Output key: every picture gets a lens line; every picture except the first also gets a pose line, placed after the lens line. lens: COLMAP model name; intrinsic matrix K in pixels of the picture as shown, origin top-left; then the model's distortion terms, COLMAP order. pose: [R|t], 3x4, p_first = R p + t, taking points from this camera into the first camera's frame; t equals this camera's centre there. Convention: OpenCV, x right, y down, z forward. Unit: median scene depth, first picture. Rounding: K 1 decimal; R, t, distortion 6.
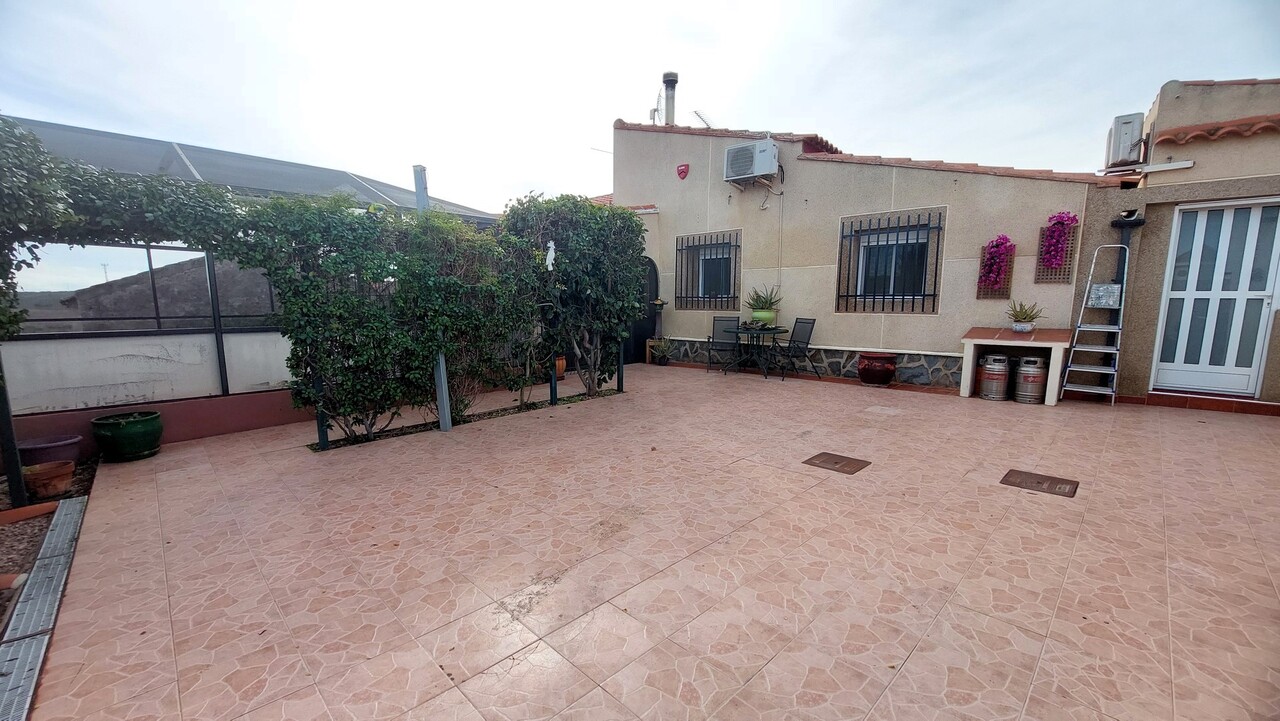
lens RADIAL K [[500.6, 0, 636.2], [0, 500.6, 389.4], [0, 0, 1]] dist [-0.024501, -0.000312]
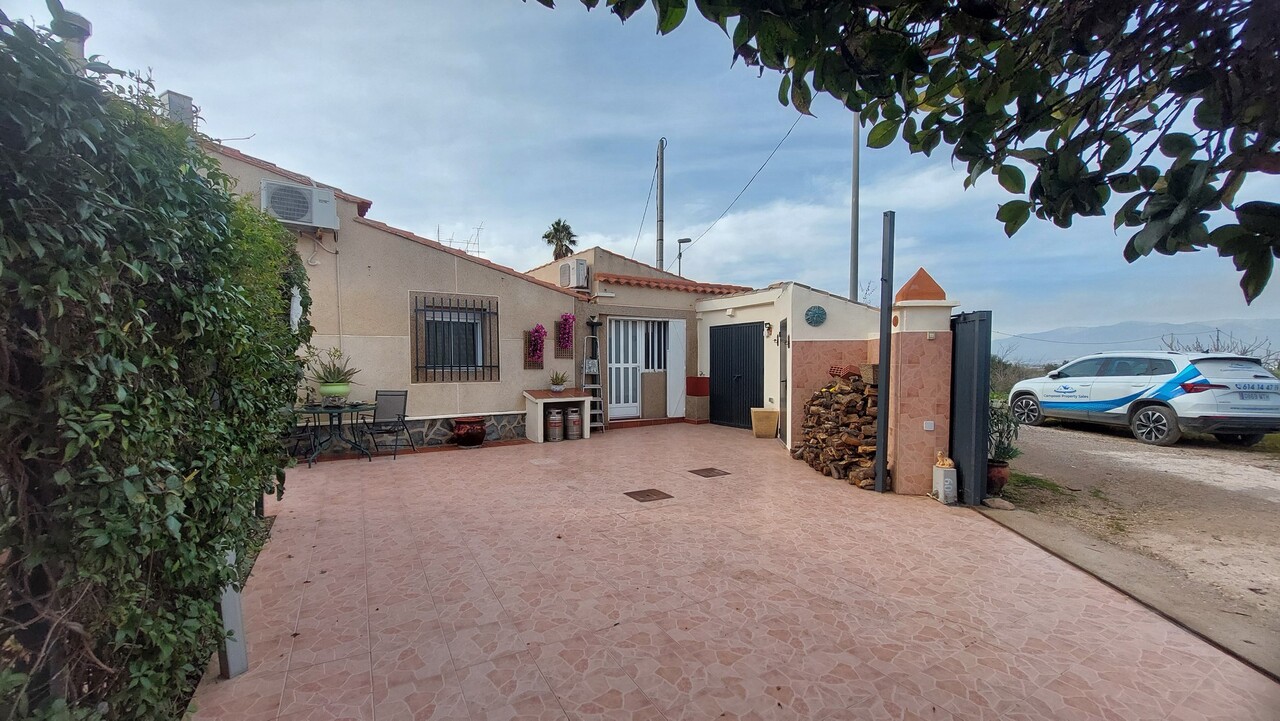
lens RADIAL K [[506.0, 0, 616.9], [0, 506.0, 386.0], [0, 0, 1]] dist [-0.010841, -0.000087]
pose [[0.287168, -0.041743, 0.956970, -0.572158], [0.166526, 0.986013, -0.006961, -0.092445], [-0.943294, 0.161359, 0.290103, 0.400798]]
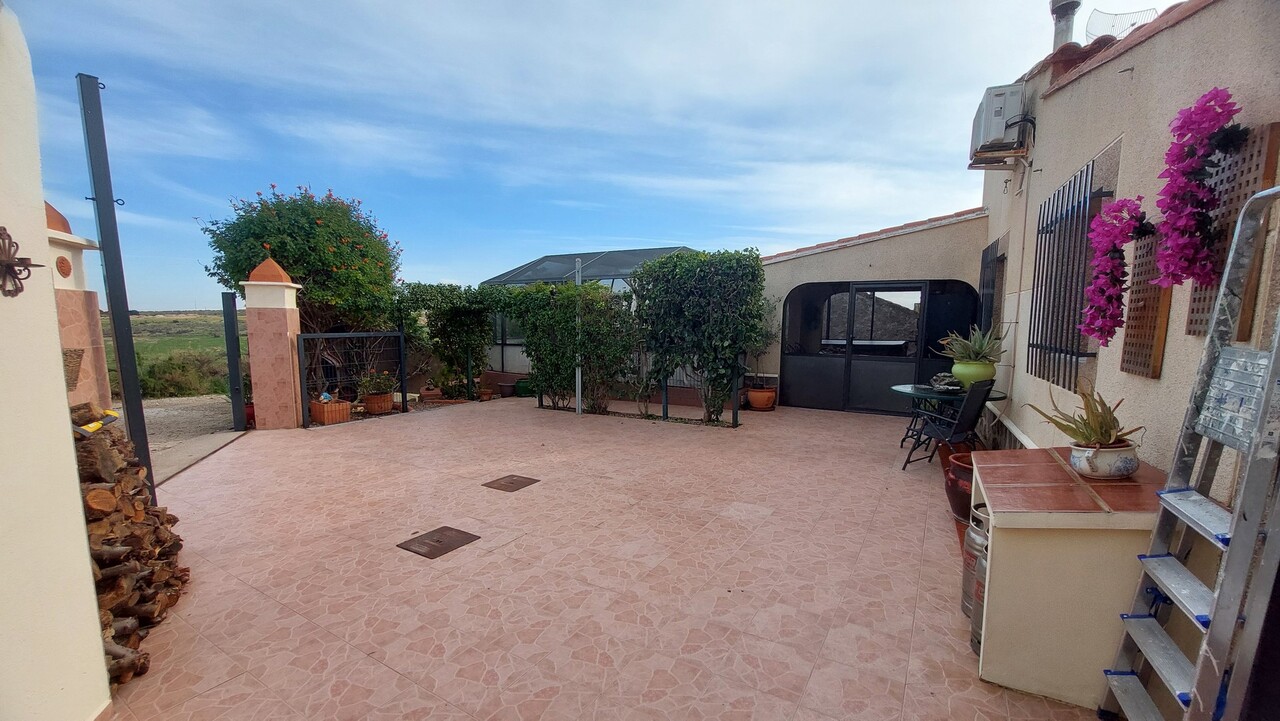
lens RADIAL K [[510.1, 0, 631.0], [0, 510.1, 384.5], [0, 0, 1]] dist [-0.013646, -0.000789]
pose [[0.238982, 0.124993, -0.962946, 1.019906], [-0.167842, 0.982071, 0.085820, -0.150420], [0.956408, 0.141113, 0.255676, 0.583620]]
